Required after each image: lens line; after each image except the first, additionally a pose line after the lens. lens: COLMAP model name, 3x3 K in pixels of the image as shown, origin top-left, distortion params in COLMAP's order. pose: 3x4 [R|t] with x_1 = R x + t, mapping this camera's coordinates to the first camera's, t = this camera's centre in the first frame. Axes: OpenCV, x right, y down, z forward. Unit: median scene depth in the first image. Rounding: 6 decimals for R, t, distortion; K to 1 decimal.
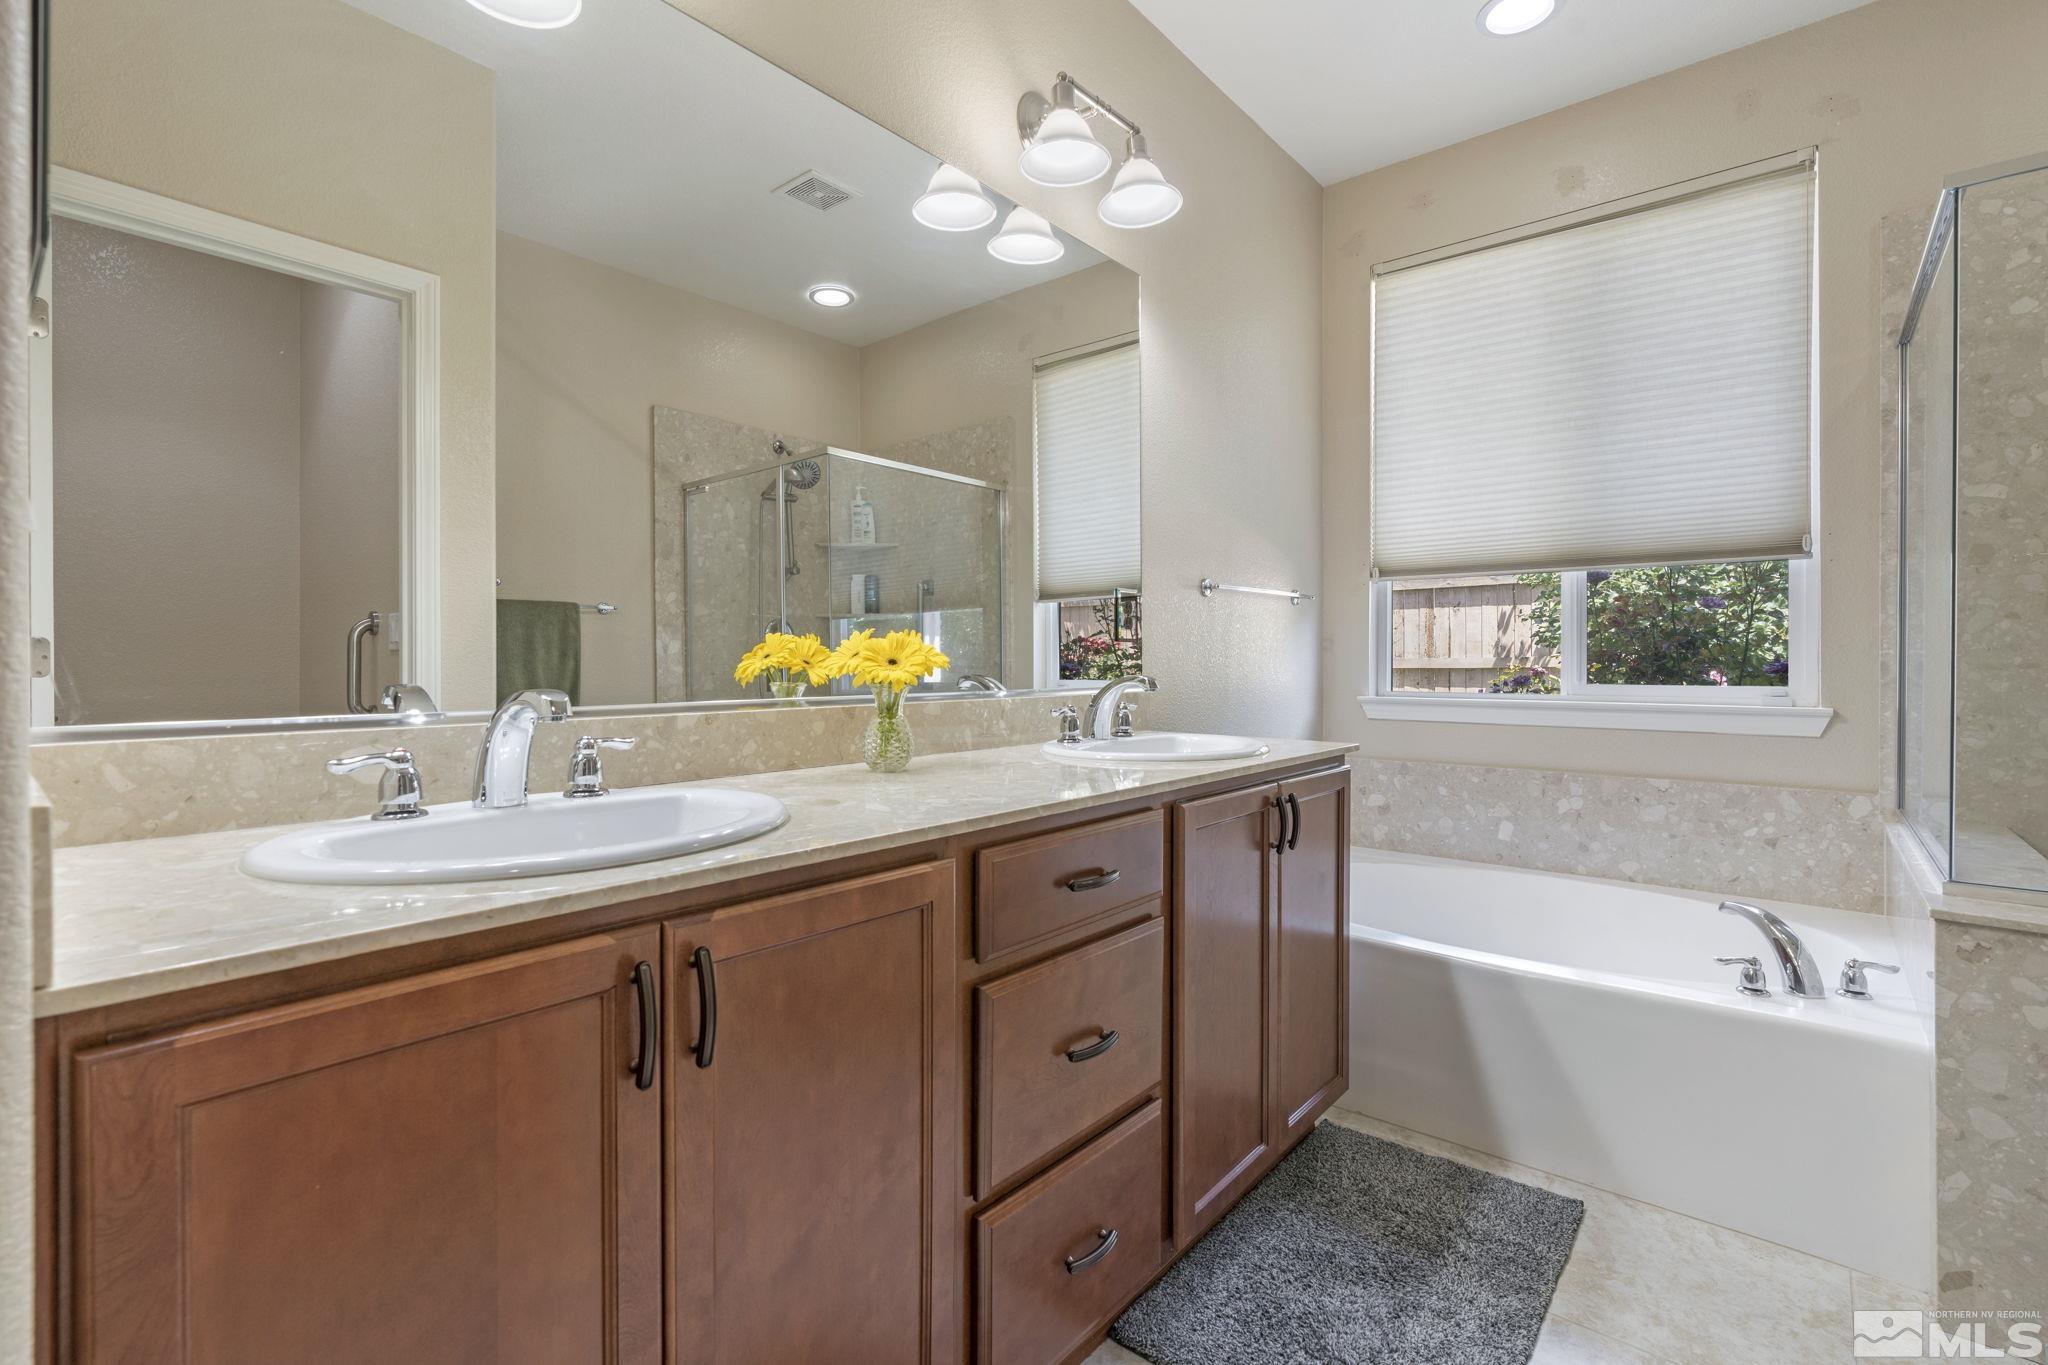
lens RADIAL K [[918.1, 0, 1024.3], [0, 918.1, 669.0], [0, 0, 1]] dist [-0.010384, 0.001316]
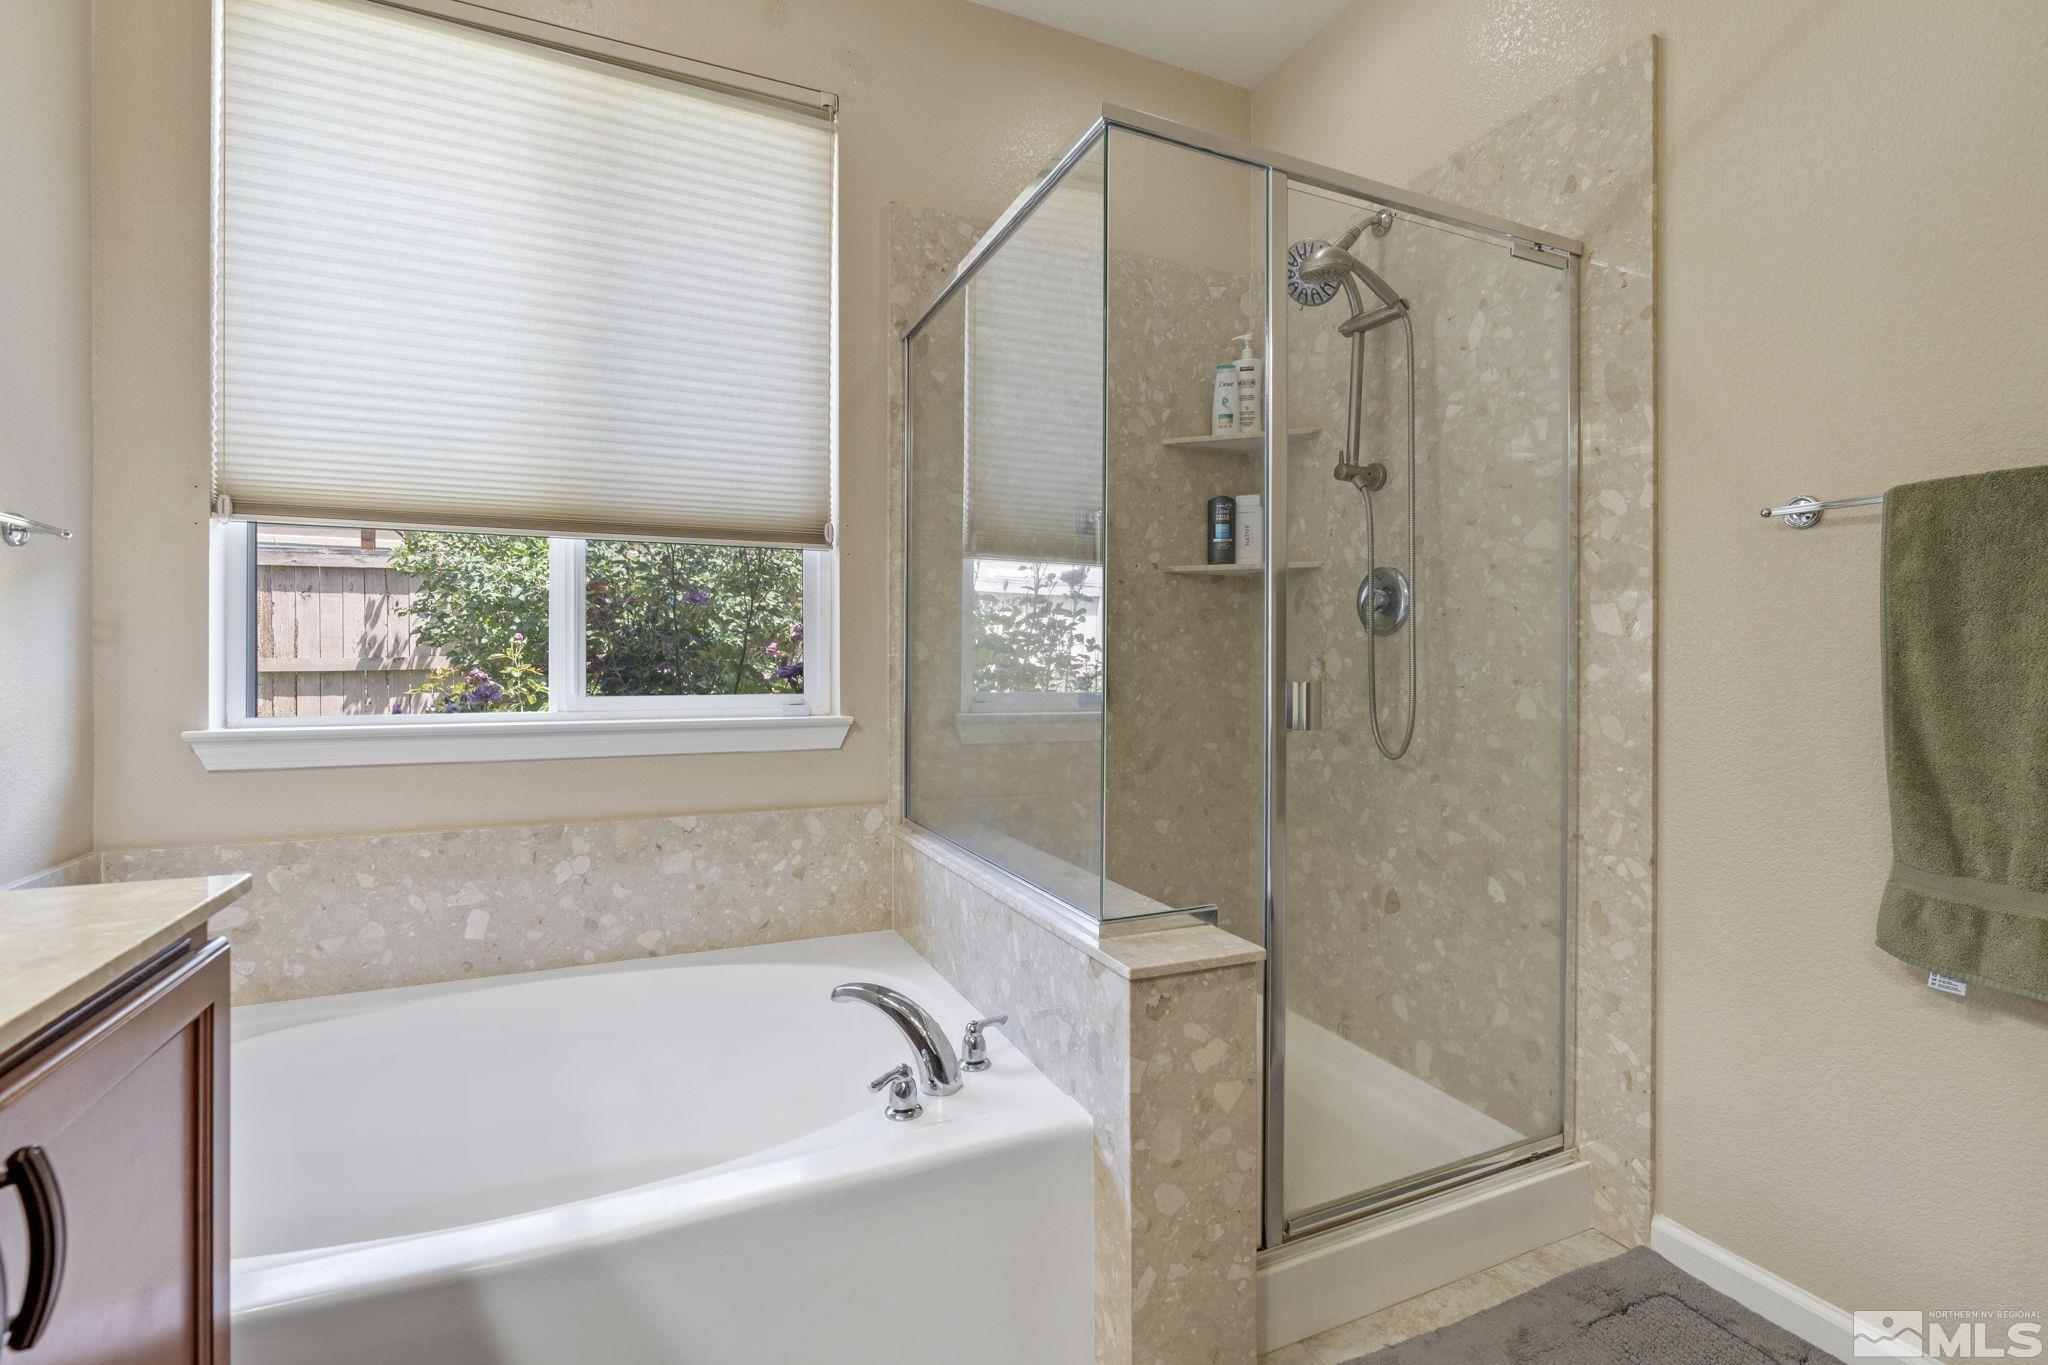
lens RADIAL K [[918.1, 0, 1028.3], [0, 918.1, 668.8], [0, 0, 1]] dist [-0.010384, 0.001316]
pose [[0.426411, -0.005625, 0.904512, 0.116495], [0.006239, 0.999975, 0.003277, -0.006052], [-0.904508, 0.004246, 0.426435, 0.405413]]
